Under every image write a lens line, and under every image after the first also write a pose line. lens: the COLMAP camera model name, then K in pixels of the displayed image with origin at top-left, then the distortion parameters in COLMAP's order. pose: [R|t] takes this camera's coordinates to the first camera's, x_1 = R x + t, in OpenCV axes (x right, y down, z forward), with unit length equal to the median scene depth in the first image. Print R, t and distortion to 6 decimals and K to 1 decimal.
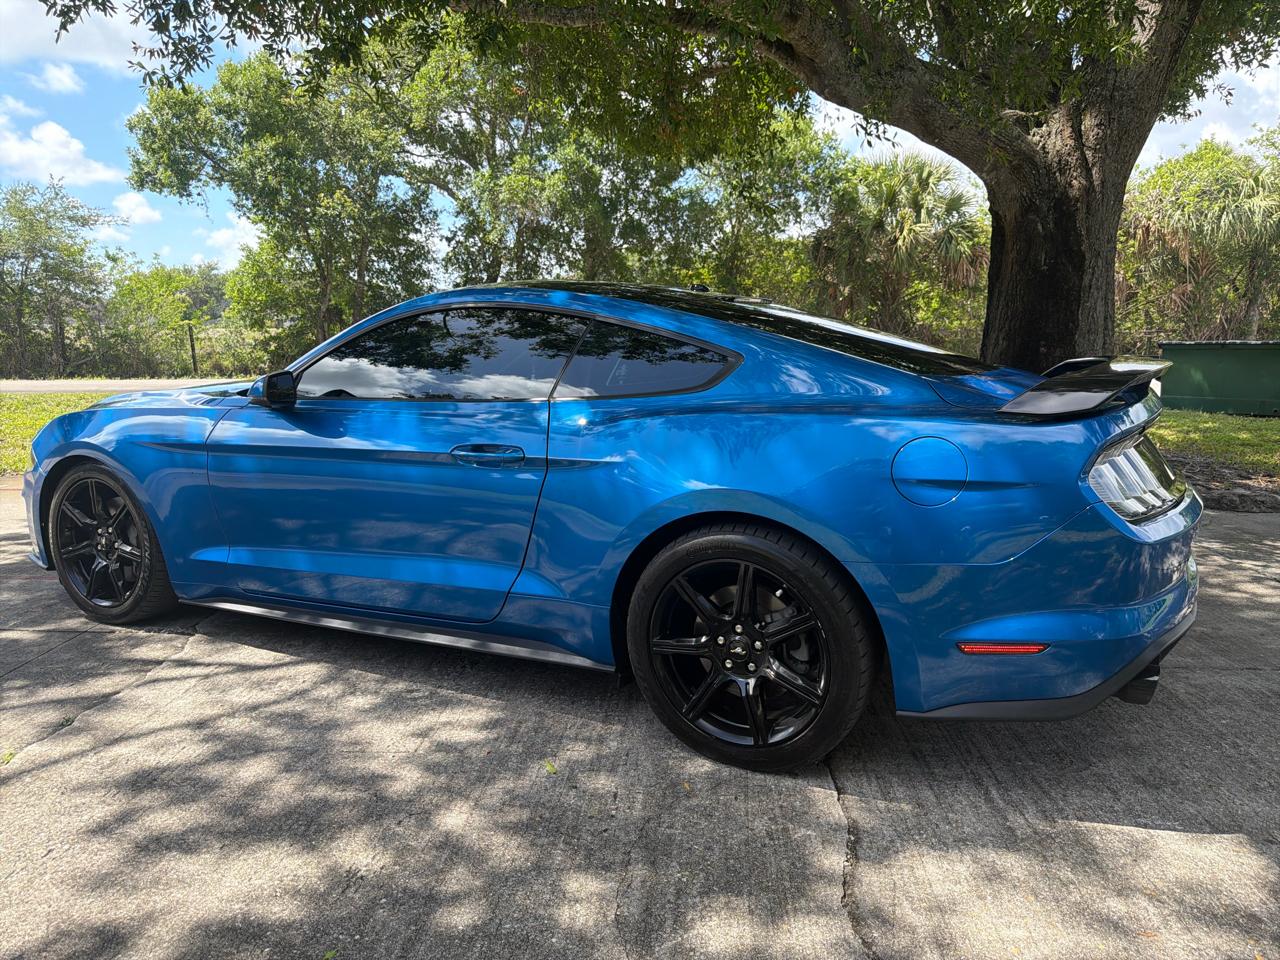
lens RADIAL K [[914.5, 0, 639.6], [0, 914.5, 484.0], [0, 0, 1]] dist [0.012621, -0.018887]
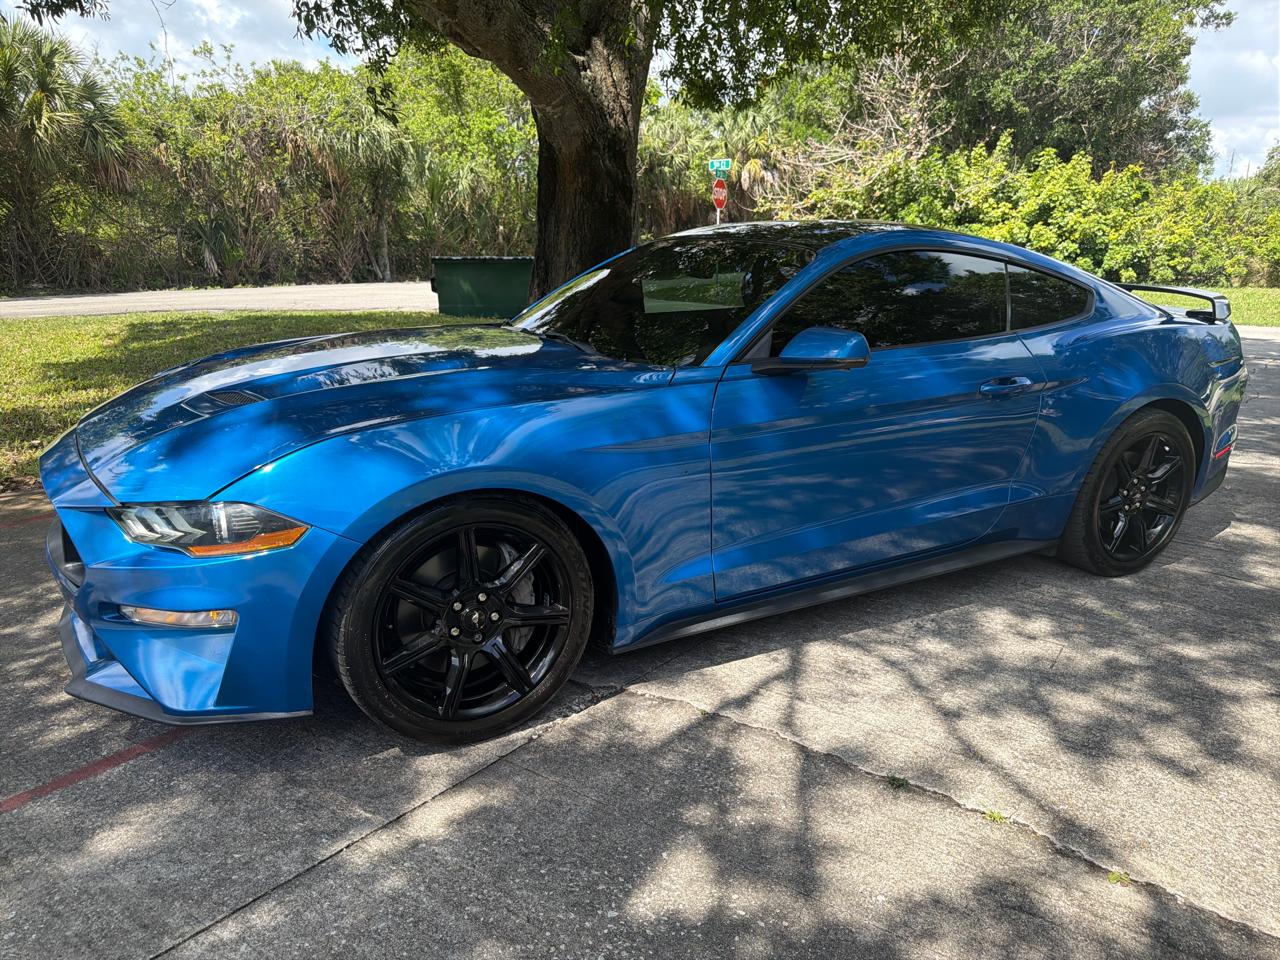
lens RADIAL K [[914.5, 0, 647.5], [0, 914.5, 487.4], [0, 0, 1]] dist [0.012621, -0.018887]
pose [[0.553441, -0.206000, 0.807012, -0.120884], [0.124807, 0.978502, 0.164183, -0.013424], [-0.823484, 0.009855, 0.567253, 0.065087]]
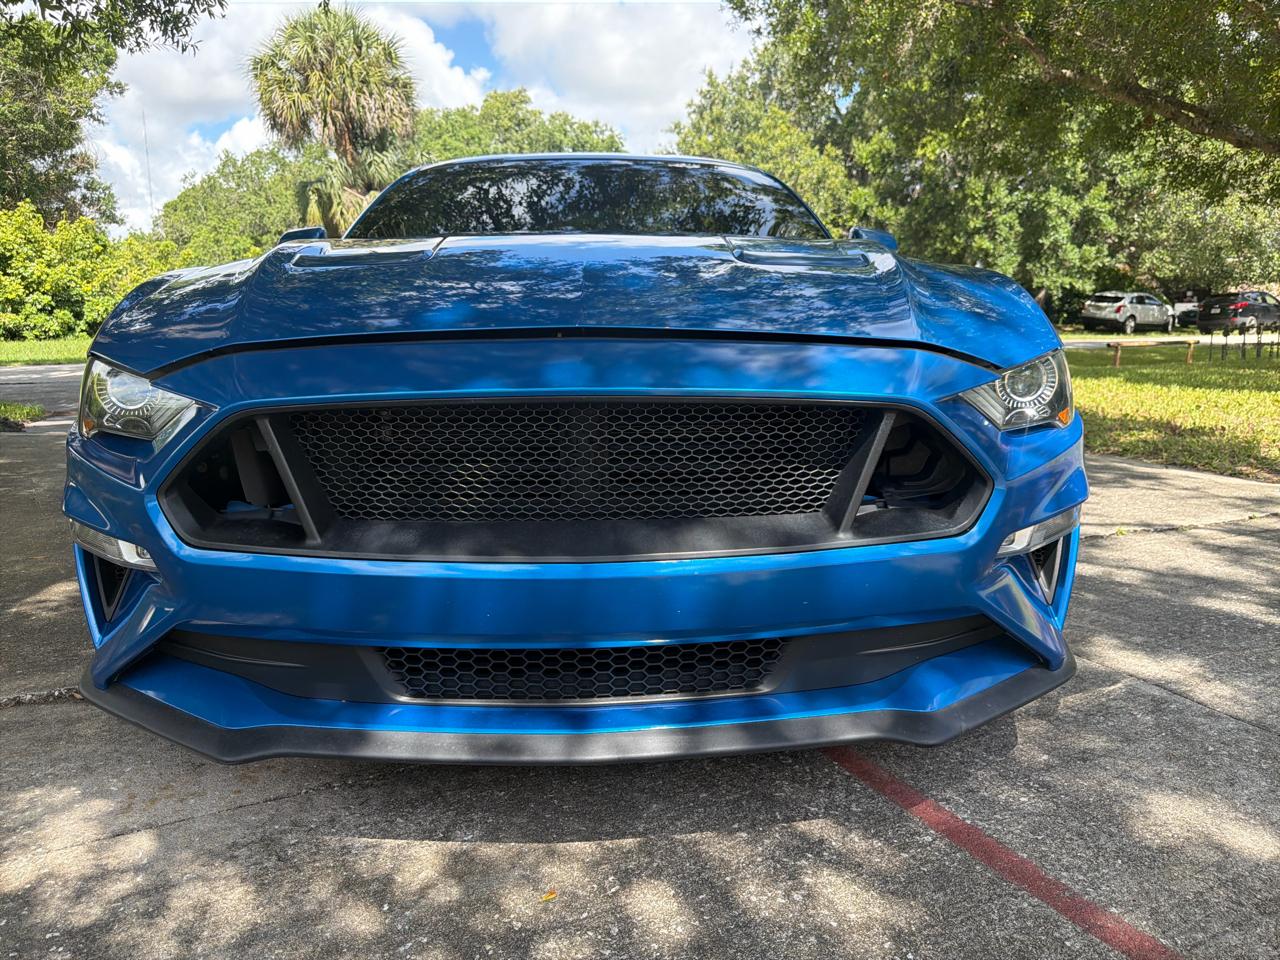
lens RADIAL K [[914.5, 0, 635.8], [0, 914.5, 475.6], [0, 0, 1]] dist [0.012621, -0.018887]
pose [[-0.485954, -0.145919, 0.861717, -0.117924], [0.152041, 0.956816, 0.247764, -0.015732], [-0.860658, 0.251418, -0.442783, 0.173940]]
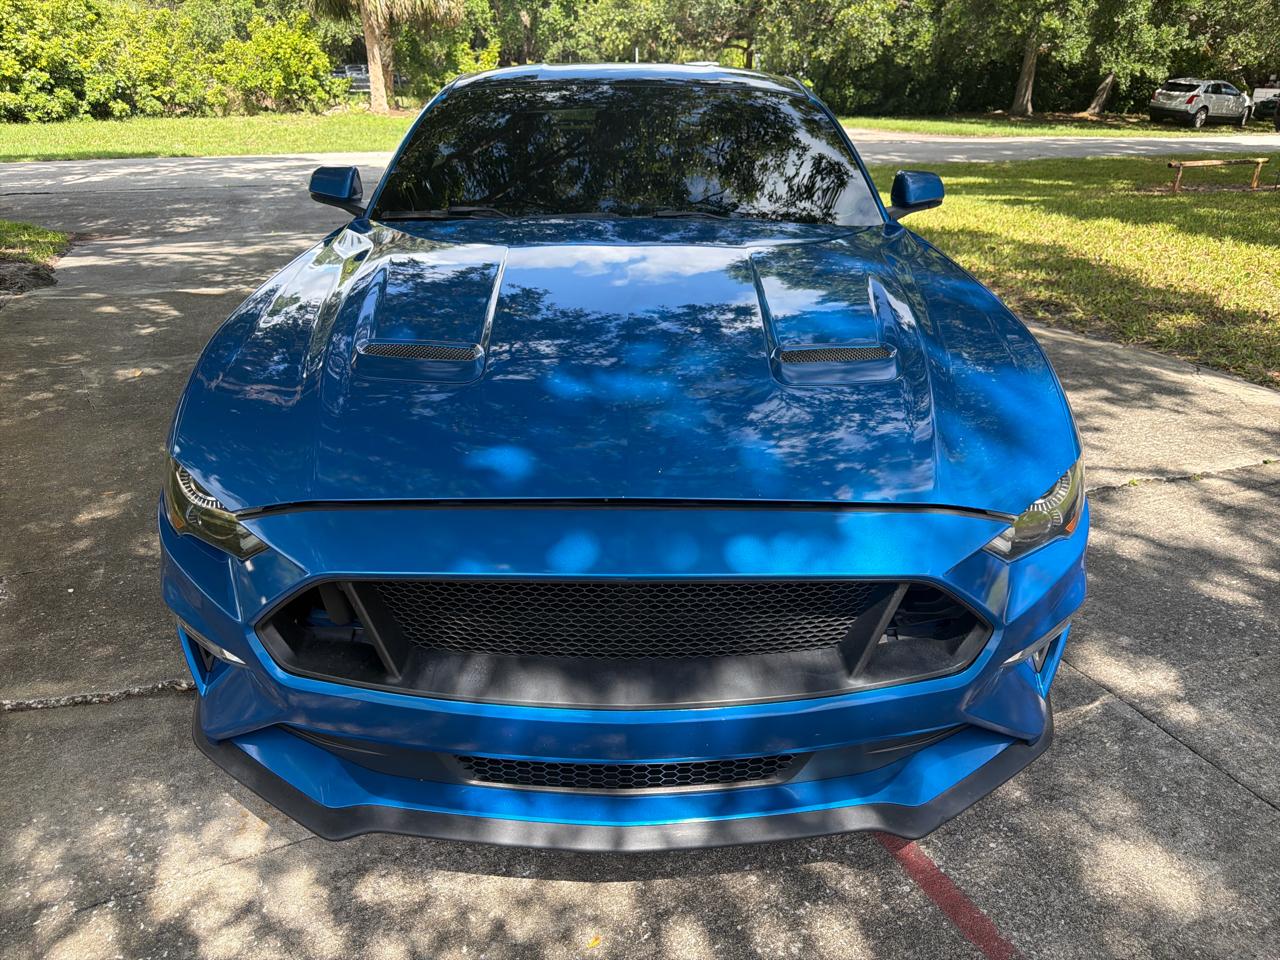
lens RADIAL K [[914.5, 0, 636.5], [0, 914.5, 486.9], [0, 0, 1]] dist [0.012621, -0.018887]
pose [[-0.459708, -0.361174, 0.811309, -0.116834], [0.139411, 0.872888, 0.467581, -0.032859], [-0.877059, 0.328056, -0.350922, 0.171522]]
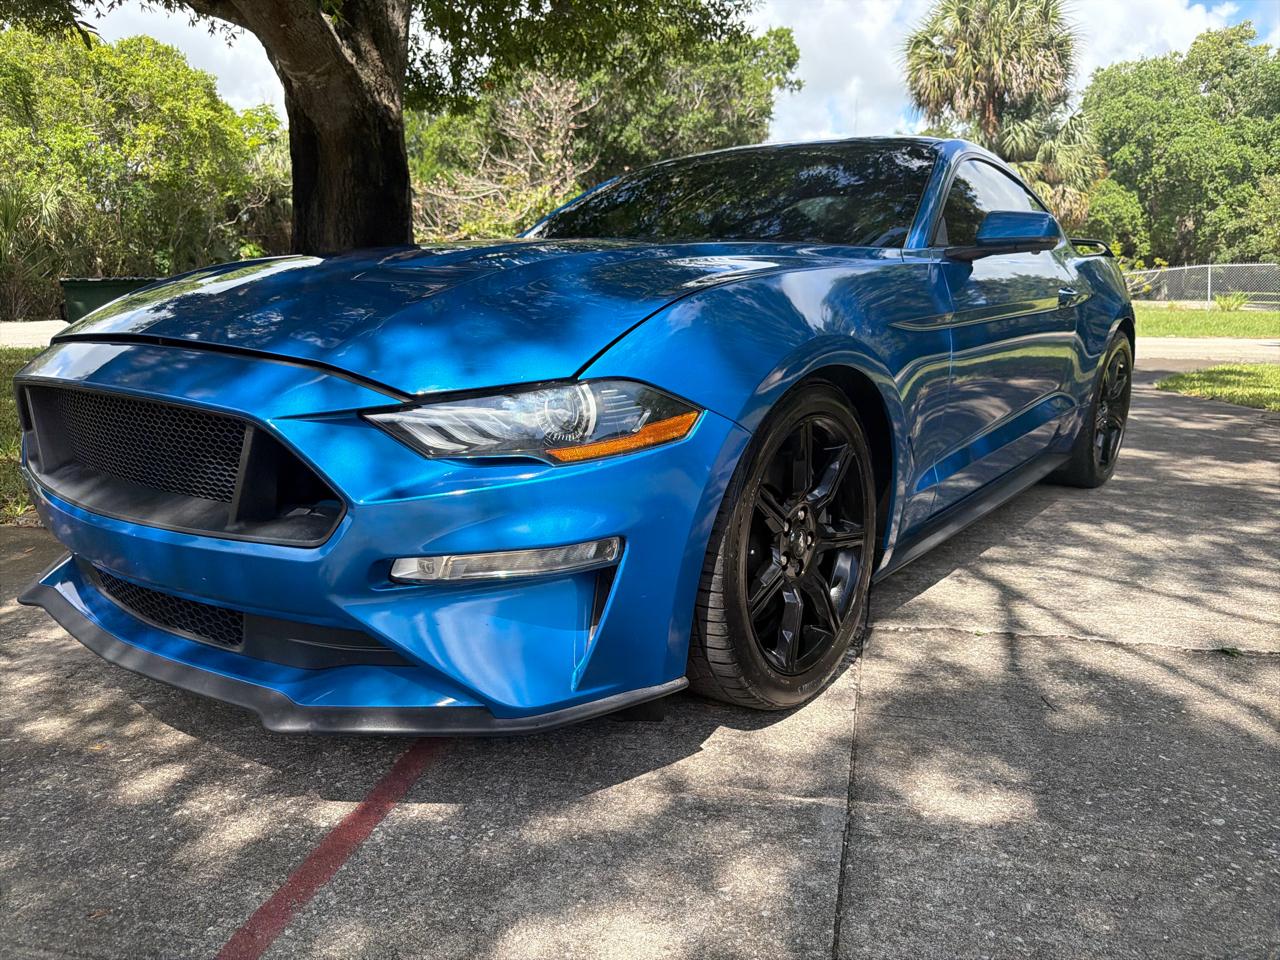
lens RADIAL K [[914.5, 0, 647.5], [0, 914.5, 492.5], [0, 0, 1]] dist [0.012621, -0.018887]
pose [[0.176191, -0.207193, 0.962303, -0.128159], [0.159591, 0.970676, 0.179776, -0.007340], [-0.971333, 0.121900, 0.204090, 0.118089]]
